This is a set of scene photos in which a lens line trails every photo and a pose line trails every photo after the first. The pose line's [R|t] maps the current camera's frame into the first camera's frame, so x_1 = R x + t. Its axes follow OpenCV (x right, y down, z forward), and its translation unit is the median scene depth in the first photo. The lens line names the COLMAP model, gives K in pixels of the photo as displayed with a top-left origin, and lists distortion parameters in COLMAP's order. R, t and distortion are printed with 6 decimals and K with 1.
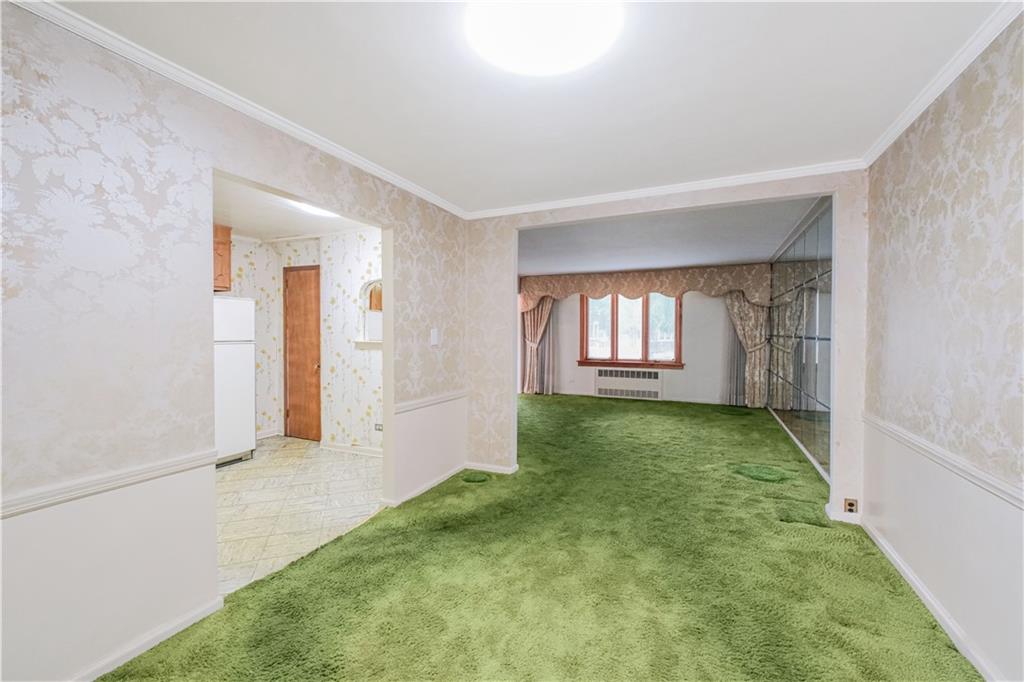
lens RADIAL K [[428.4, 0, 512.0], [0, 428.4, 341.0], [0, 0, 1]] dist [0.000294, -0.000253]
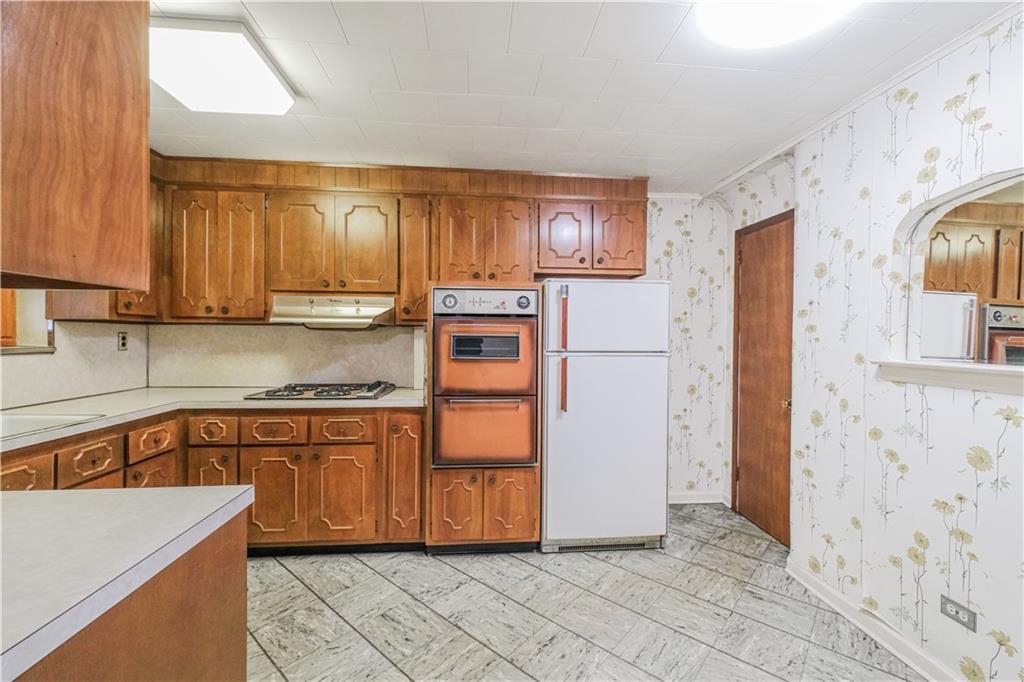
lens RADIAL K [[428.4, 0, 512.0], [0, 428.4, 341.0], [0, 0, 1]] dist [0.000294, -0.000253]
pose [[0.485222, 0.010211, -0.874331, -0.164184], [-0.022189, 0.999754, -0.000639, -0.009153], [0.874109, 0.019710, 0.485329, 0.456816]]
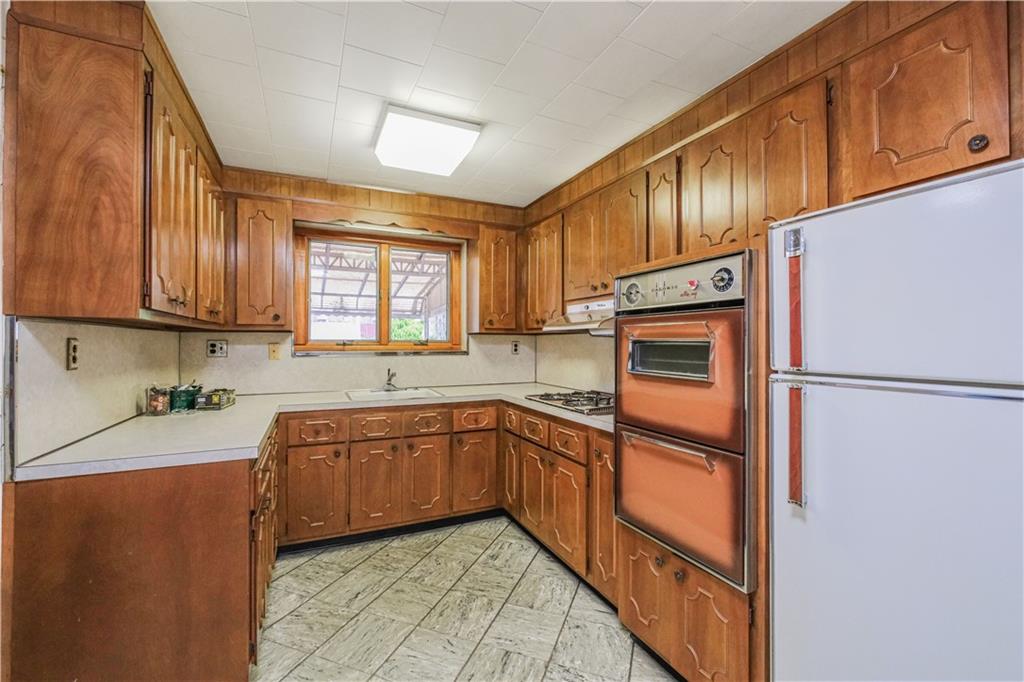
lens RADIAL K [[428.4, 0, 512.0], [0, 428.4, 341.0], [0, 0, 1]] dist [0.000294, -0.000253]
pose [[-0.647142, -0.006154, -0.762345, -0.293517], [-0.016499, 0.999846, 0.005934, -0.014459], [0.762191, 0.016418, -0.647144, 0.774170]]
